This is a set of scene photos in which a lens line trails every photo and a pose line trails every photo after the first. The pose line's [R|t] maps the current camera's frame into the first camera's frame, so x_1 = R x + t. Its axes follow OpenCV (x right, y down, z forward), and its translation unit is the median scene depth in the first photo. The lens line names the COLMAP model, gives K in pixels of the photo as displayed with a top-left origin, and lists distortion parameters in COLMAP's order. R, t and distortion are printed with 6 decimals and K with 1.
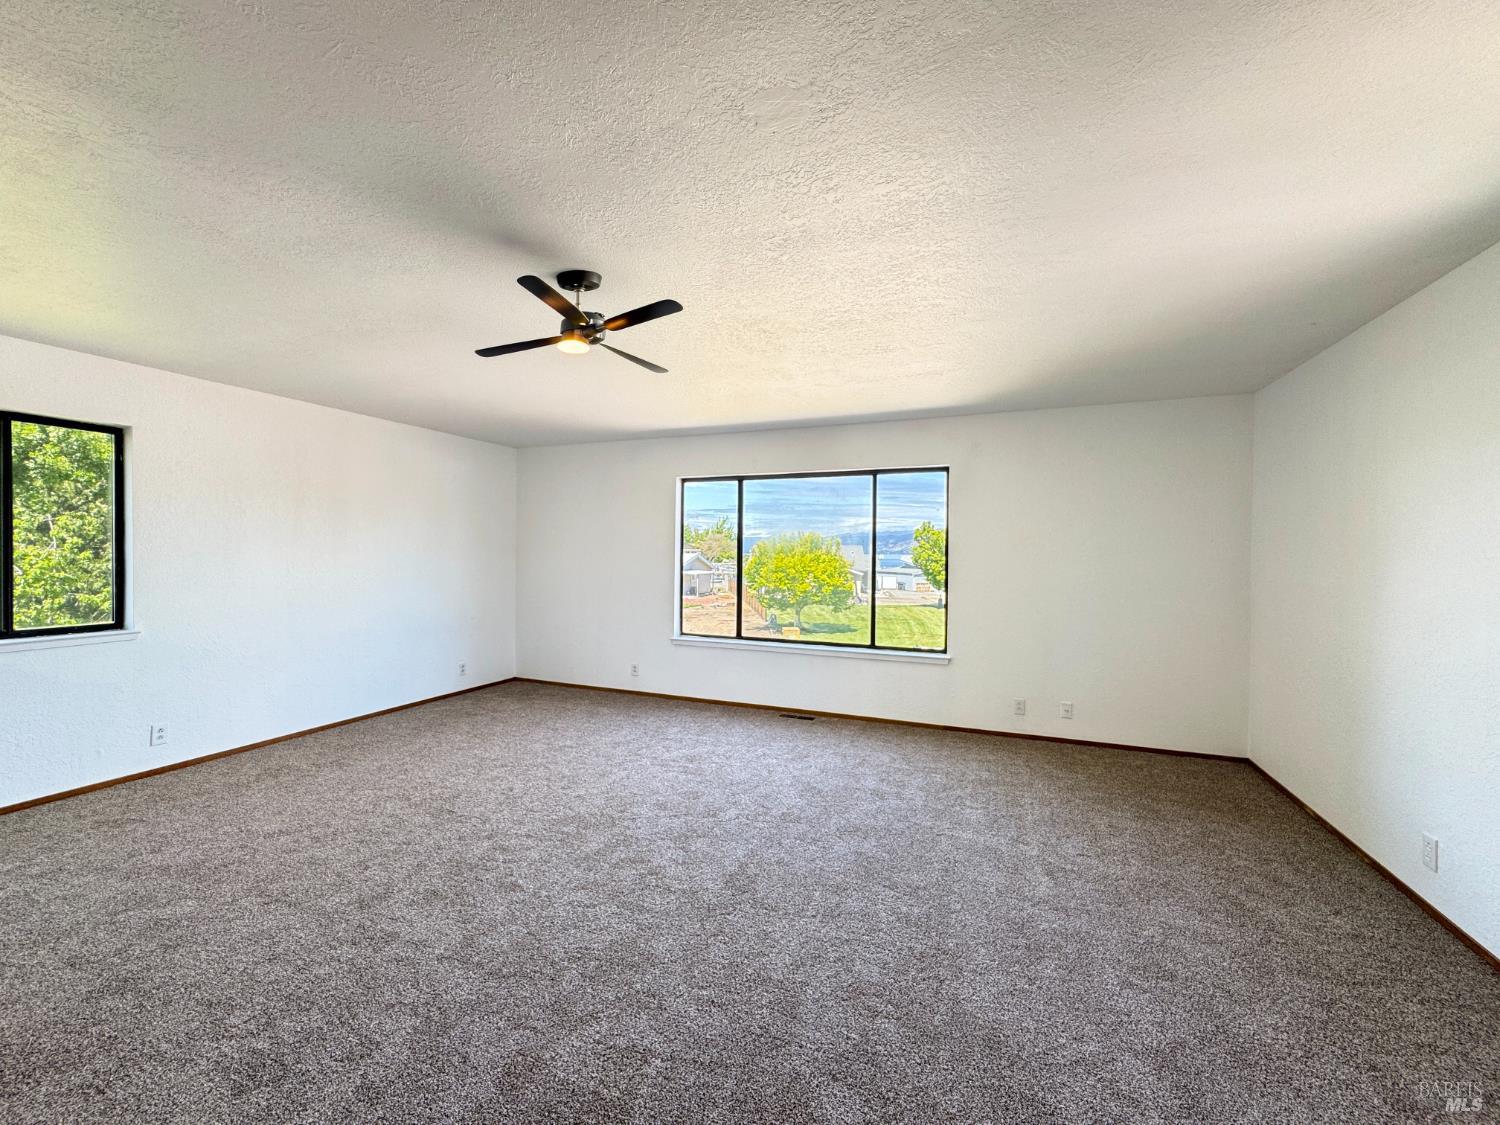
lens RADIAL K [[599.3, 0, 749.2], [0, 599.3, 559.6], [0, 0, 1]] dist [-0.001986, 0.000162]
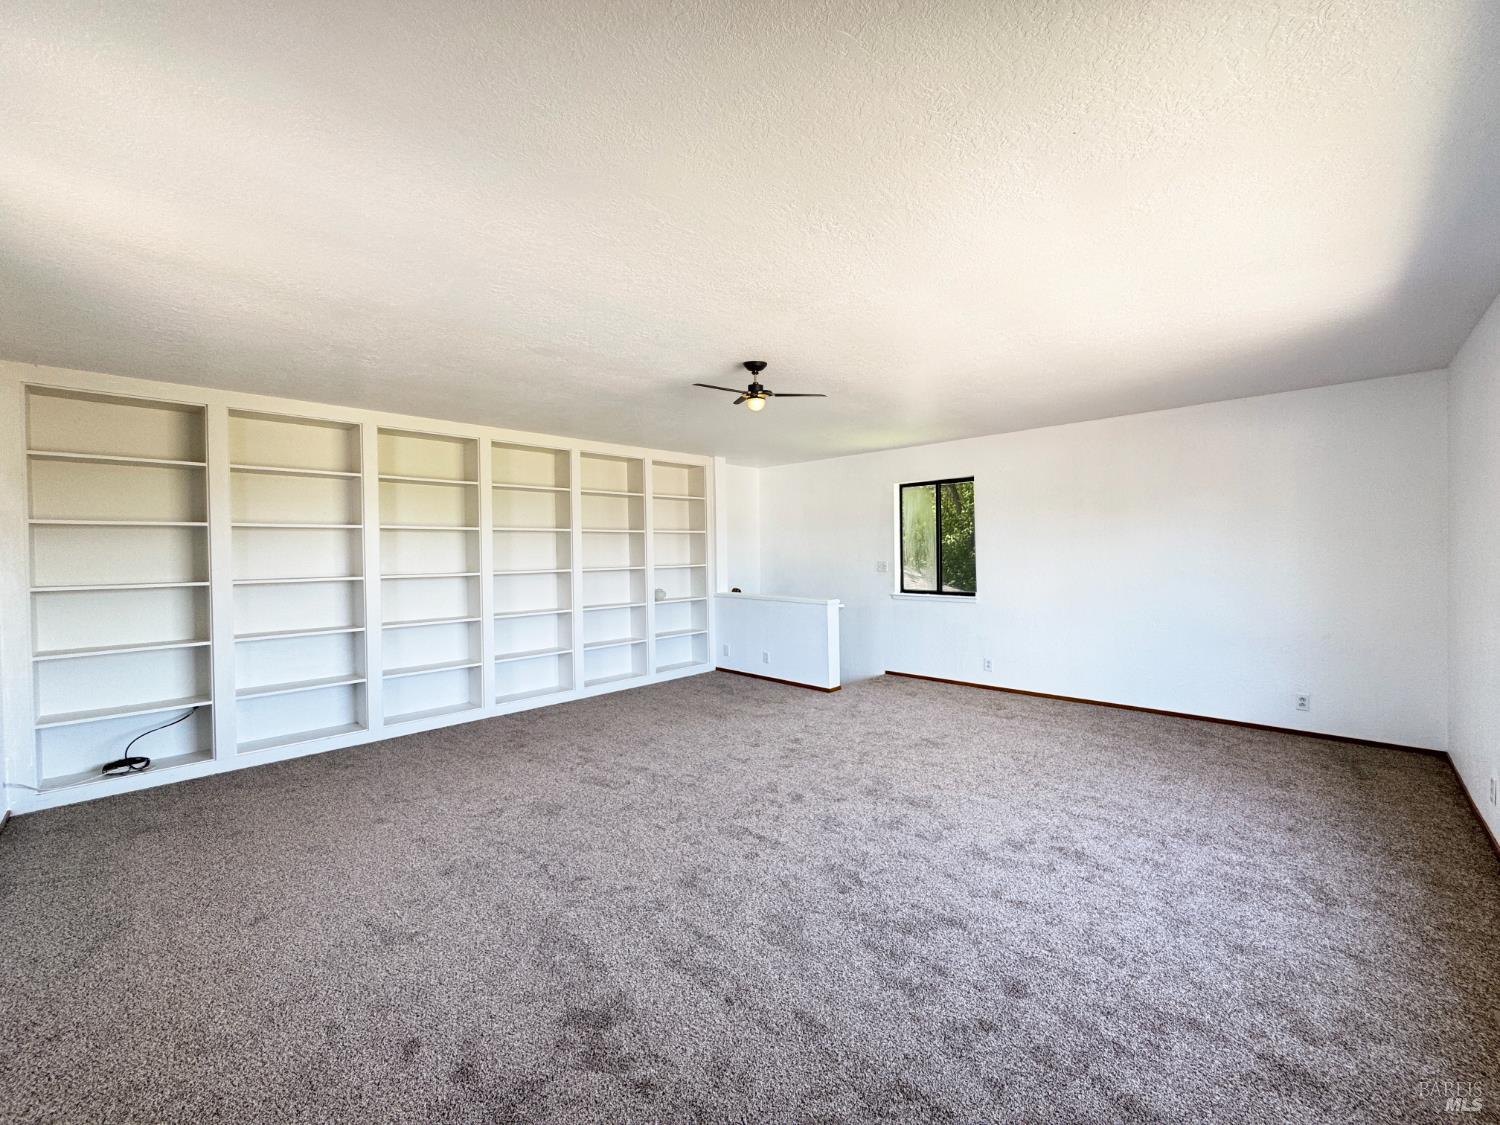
lens RADIAL K [[599.3, 0, 749.2], [0, 599.3, 559.6], [0, 0, 1]] dist [-0.001986, 0.000162]
pose [[-0.374964, 0.011414, -0.926969, 0.659233], [0.005193, 0.999934, 0.010212, -0.006335], [0.927025, -0.000984, -0.374998, 0.910774]]
